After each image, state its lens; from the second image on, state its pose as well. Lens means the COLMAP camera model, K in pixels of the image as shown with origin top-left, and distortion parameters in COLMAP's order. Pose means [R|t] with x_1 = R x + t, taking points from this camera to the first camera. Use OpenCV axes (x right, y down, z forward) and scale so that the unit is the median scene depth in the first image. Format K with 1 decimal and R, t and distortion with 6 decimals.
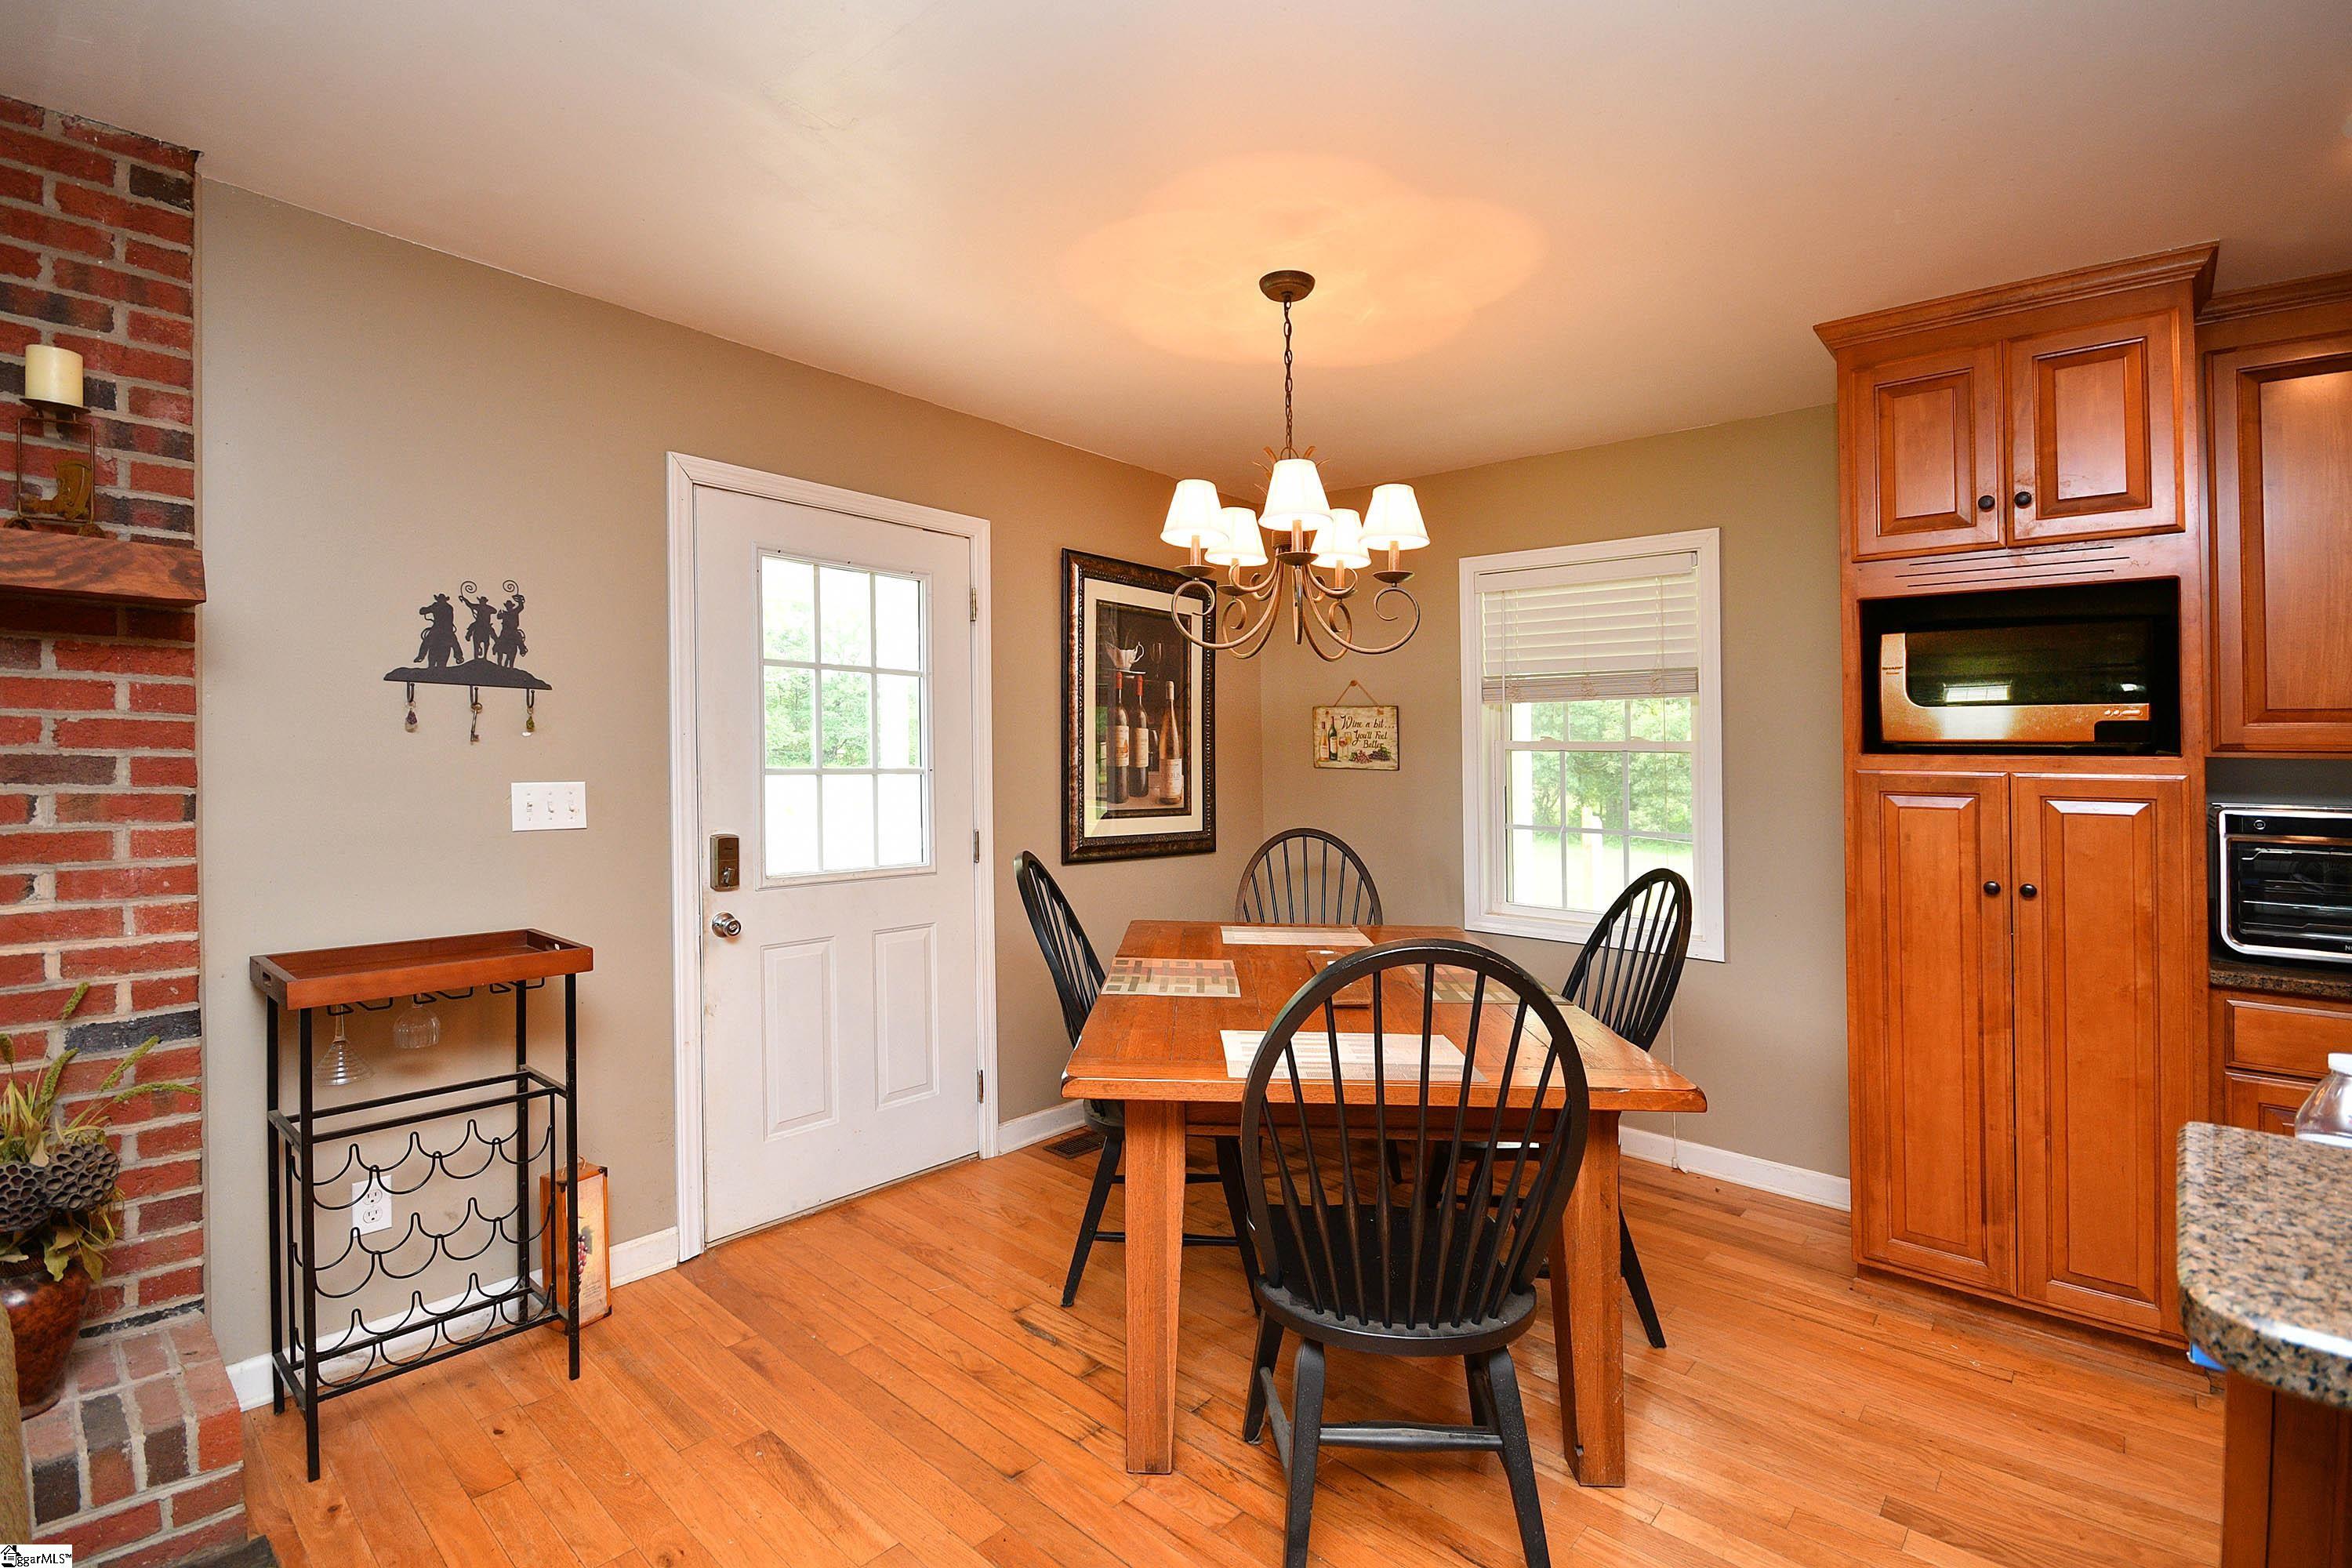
lens RADIAL K [[1070.8, 0, 1158.5], [0, 1070.8, 768.9], [0, 0, 1]] dist [0.010198, -0.009455]
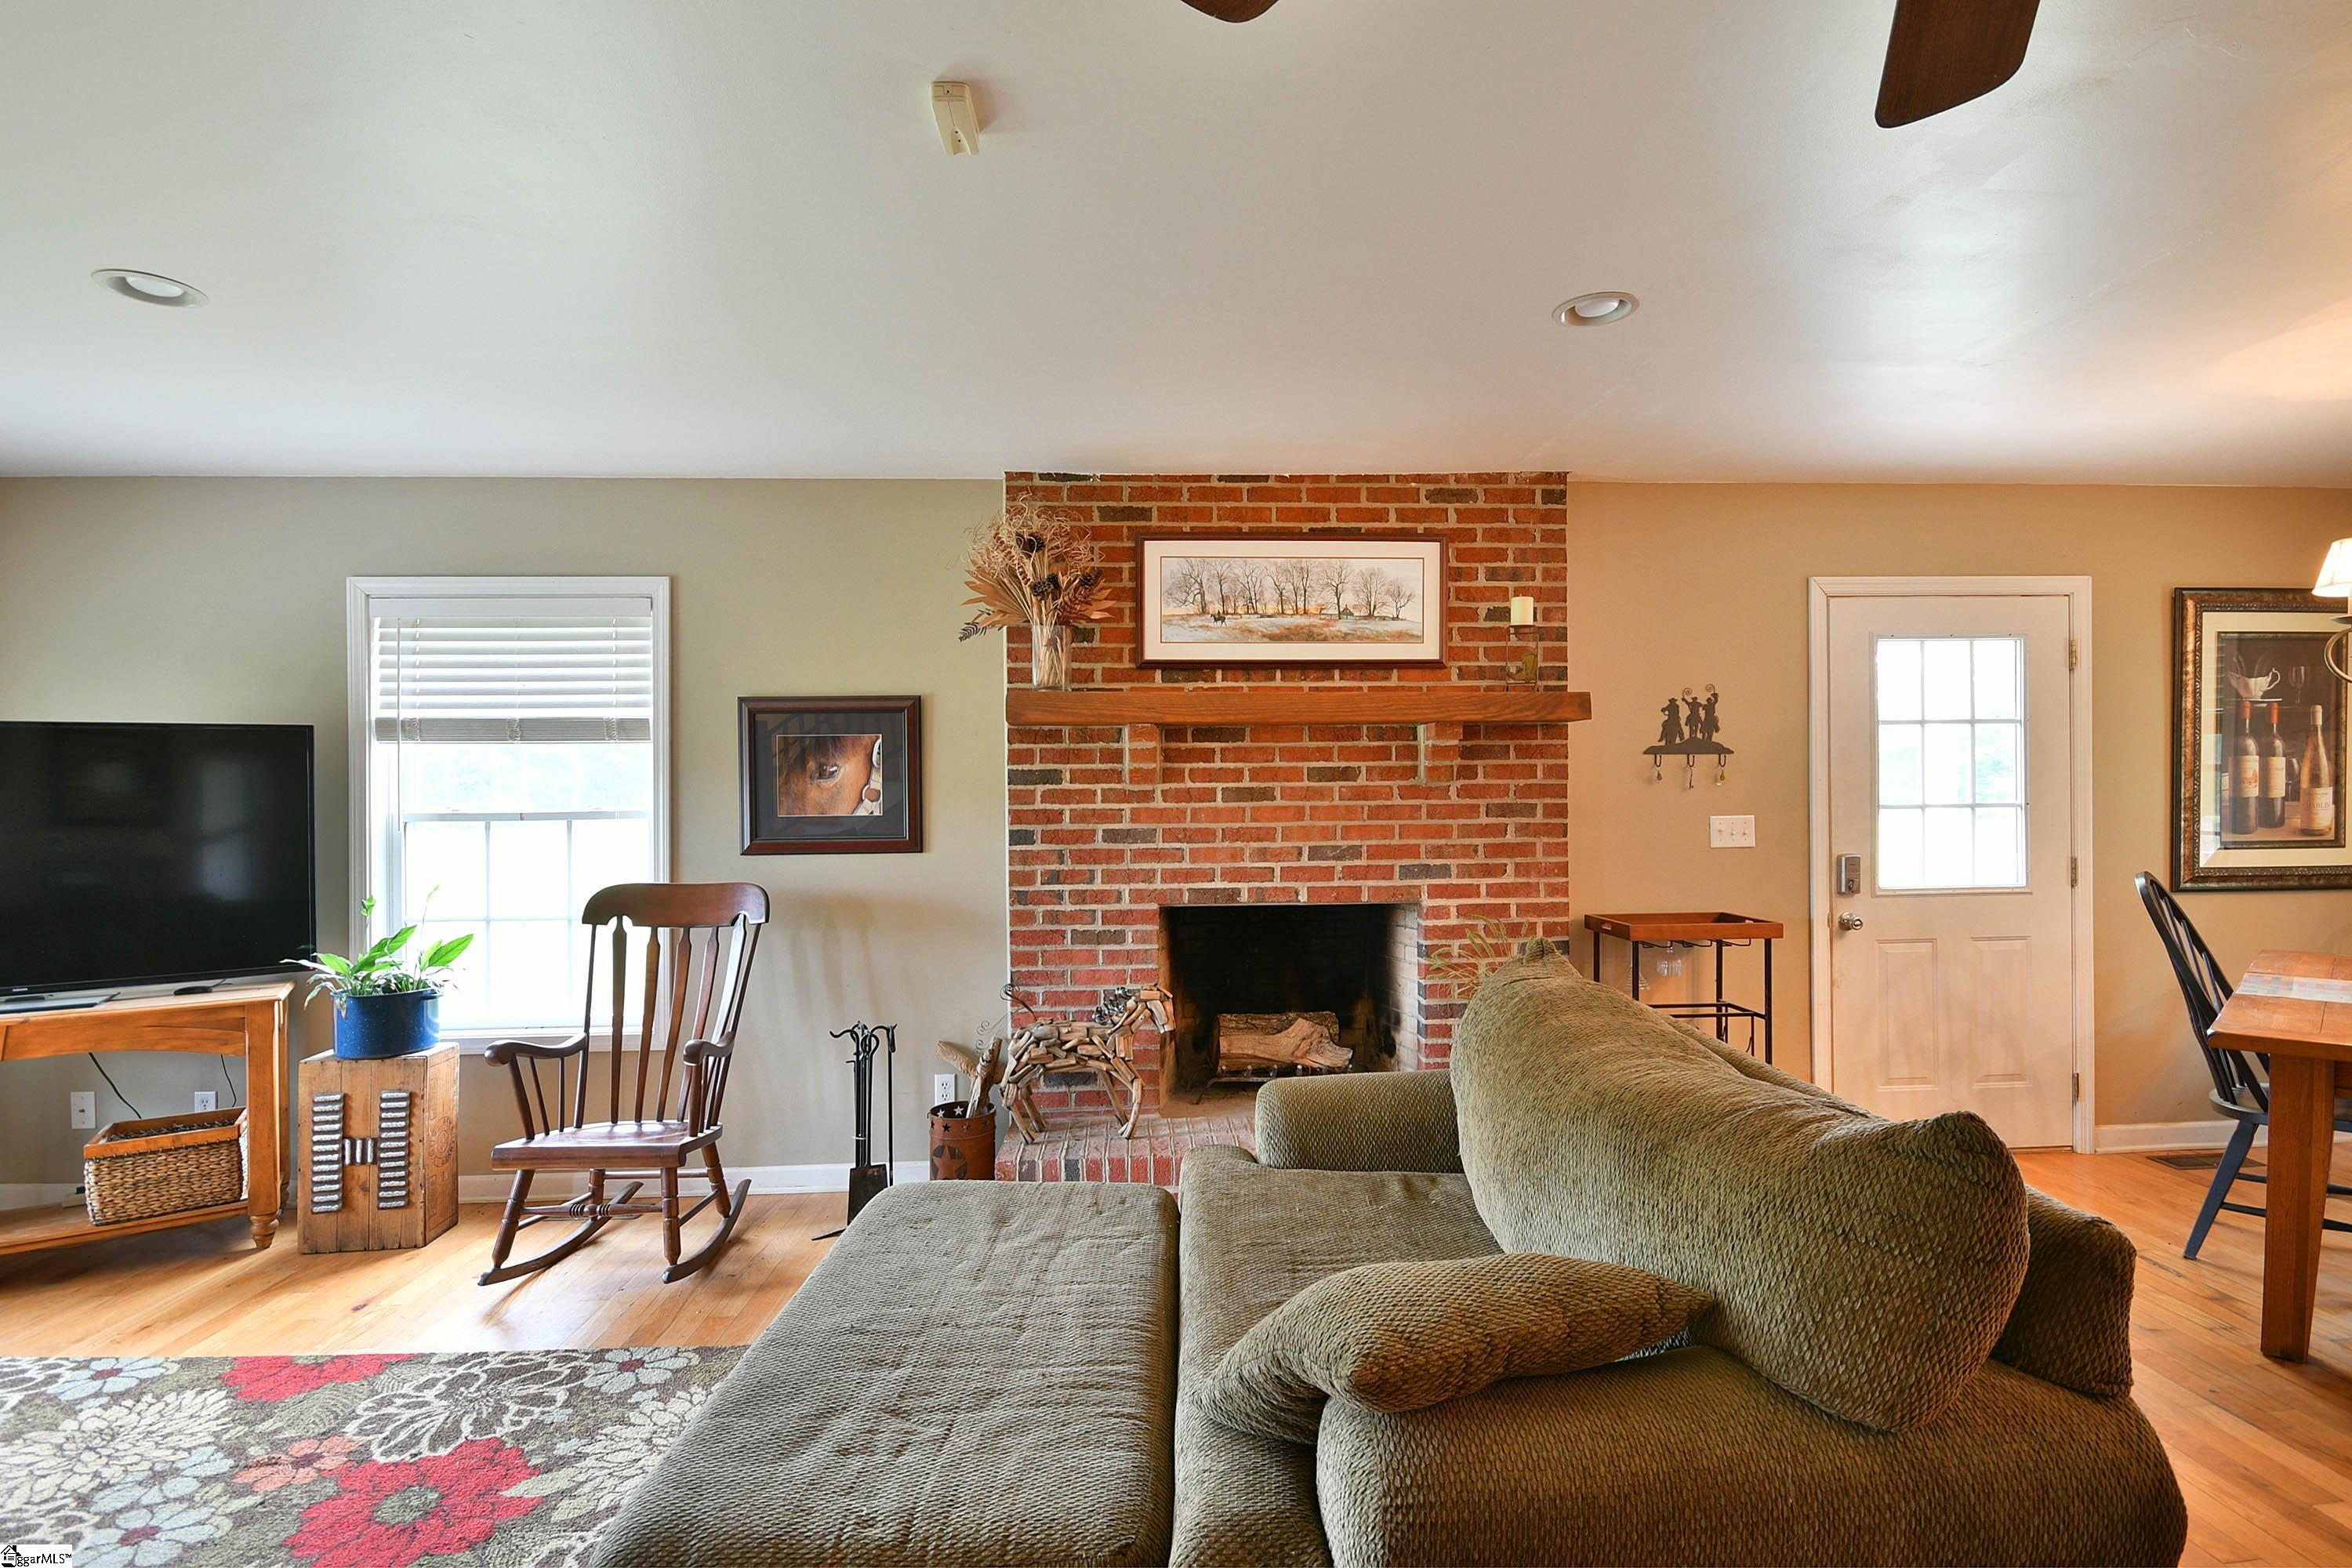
lens RADIAL K [[1101.6, 0, 1153.0], [0, 1101.6, 829.0], [0, 0, 1]] dist [0.006759, -0.010360]
pose [[0.706175, 0.004518, -0.708023, -0.035804], [0.014095, 0.999692, 0.020436, -0.008596], [0.707897, -0.024411, 0.705894, -0.492500]]
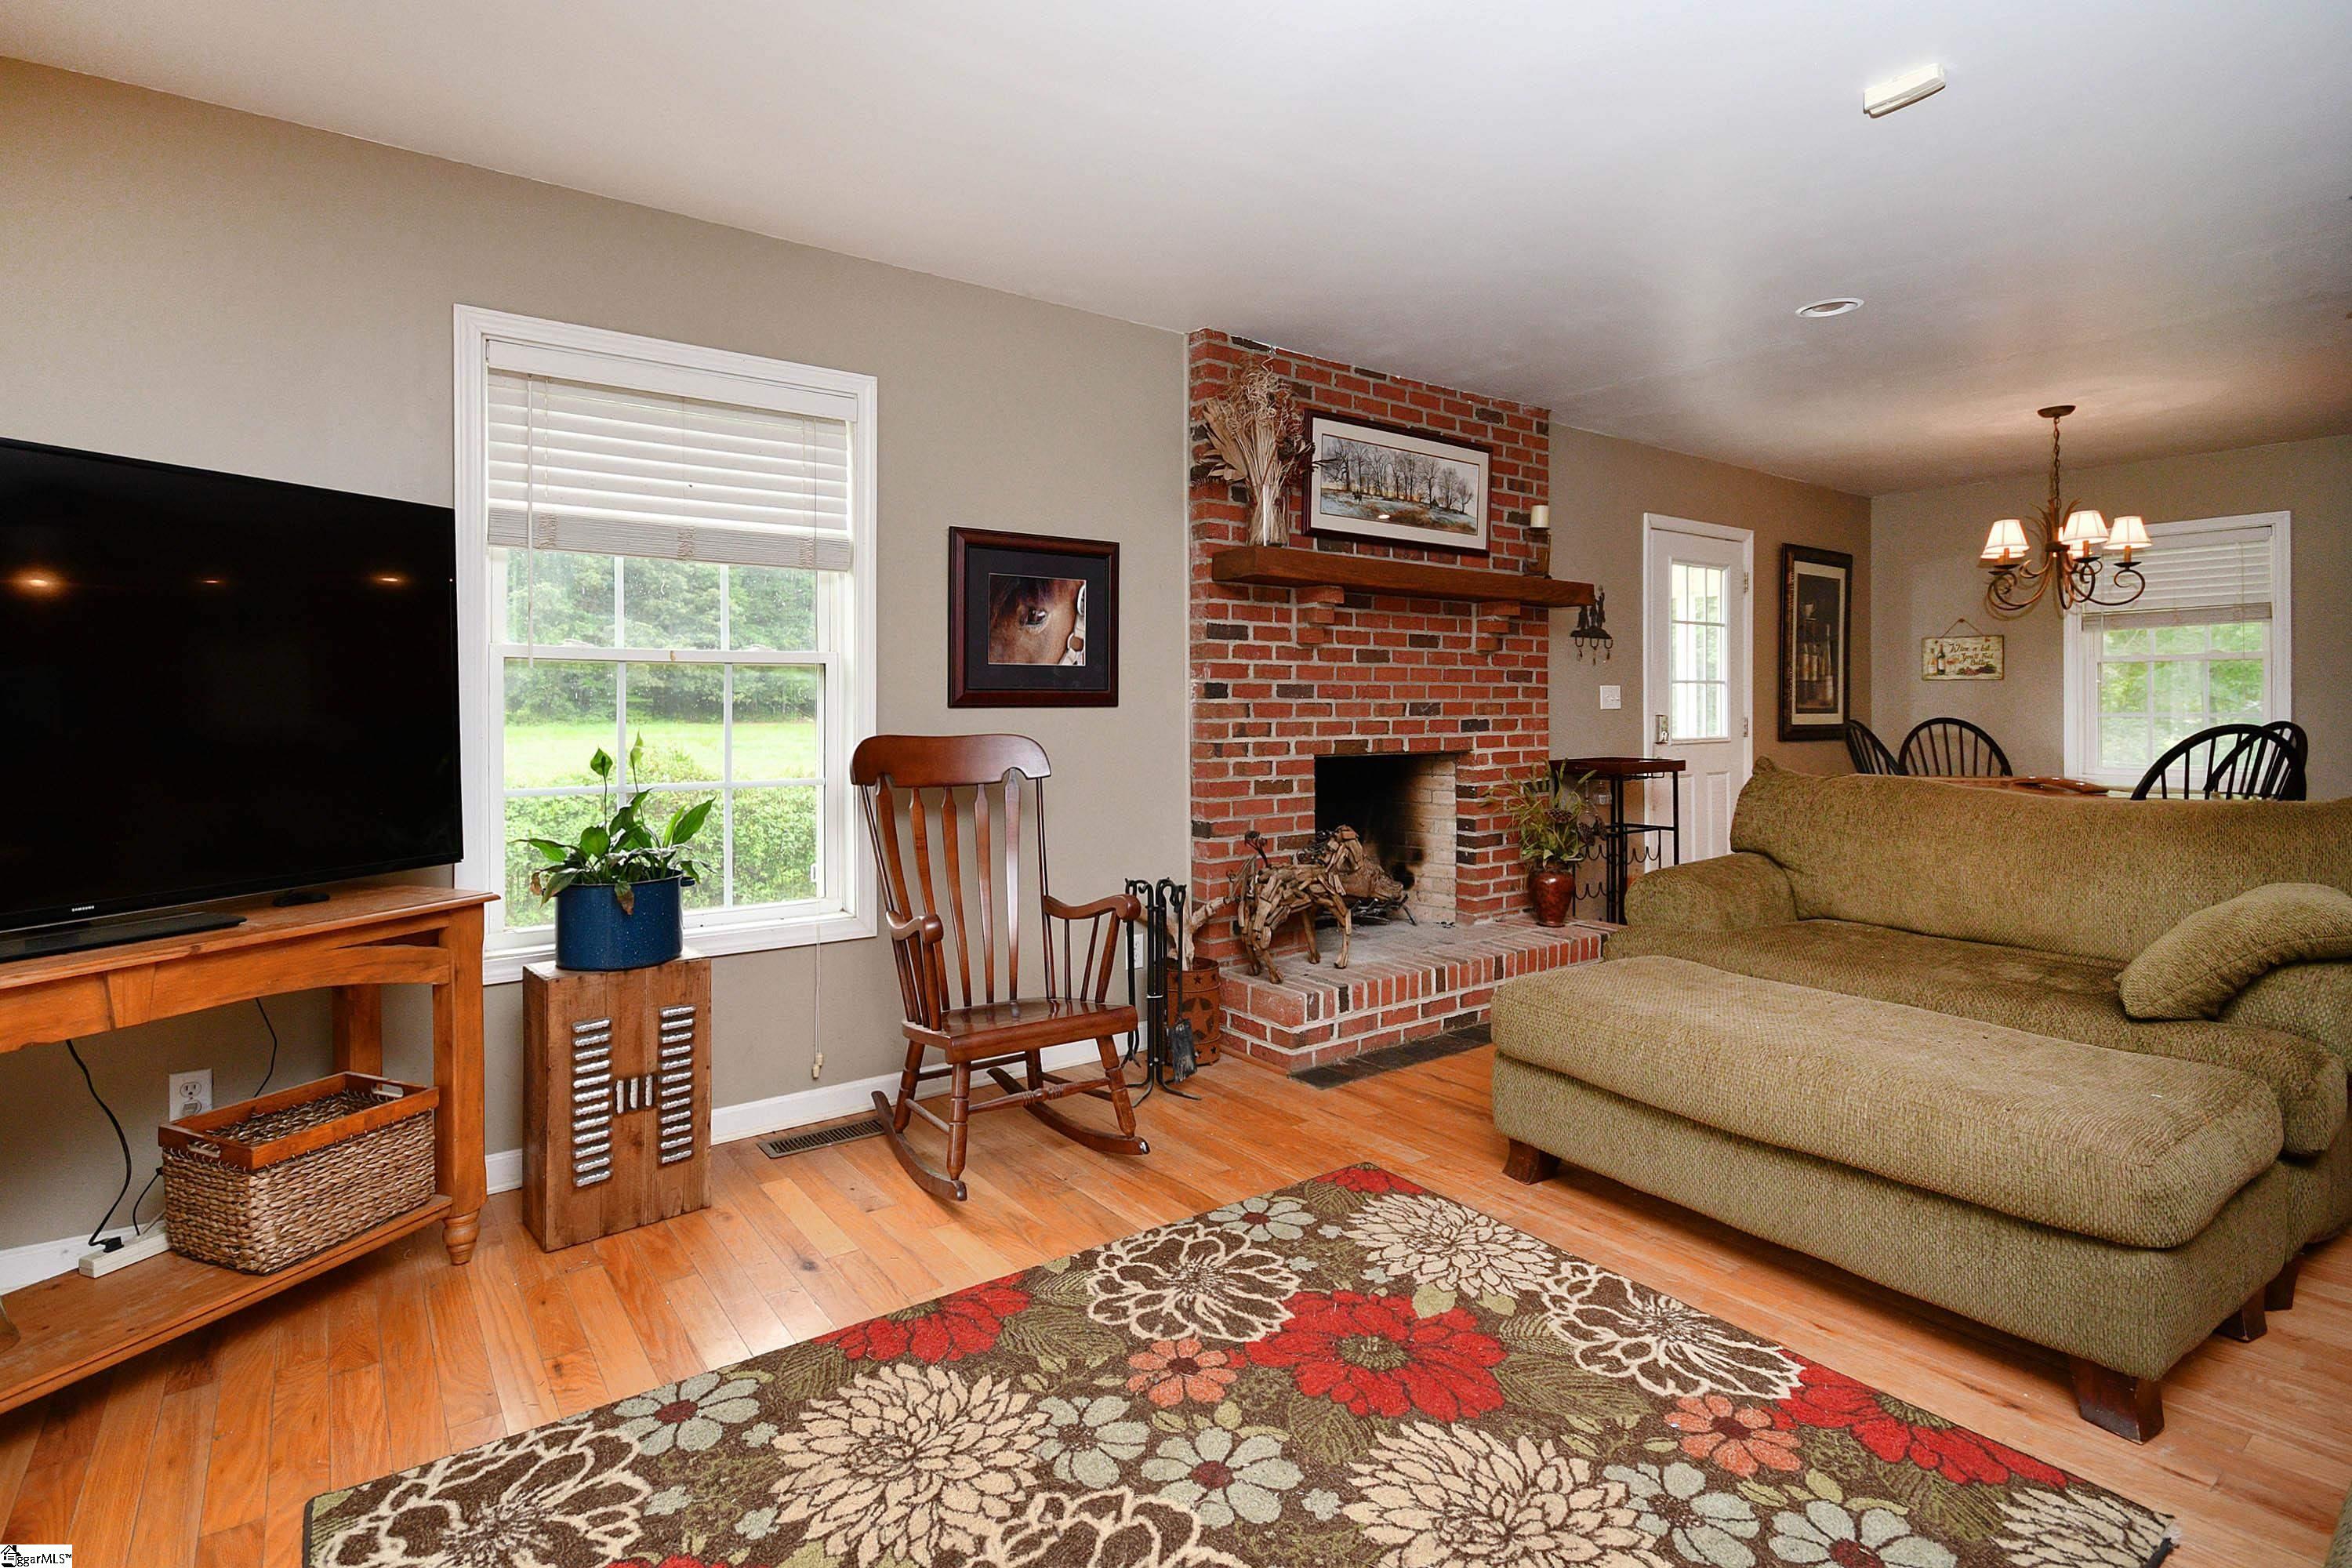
lens RADIAL K [[1124.8, 0, 1094.9], [0, 1124.8, 740.5], [0, 0, 1]] dist [0.001337, -0.002172]
pose [[0.972159, -0.009956, -0.234110, -0.753385], [0.014344, 0.999752, 0.017045, 0.048868], [0.233882, -0.019929, 0.972061, -0.943097]]
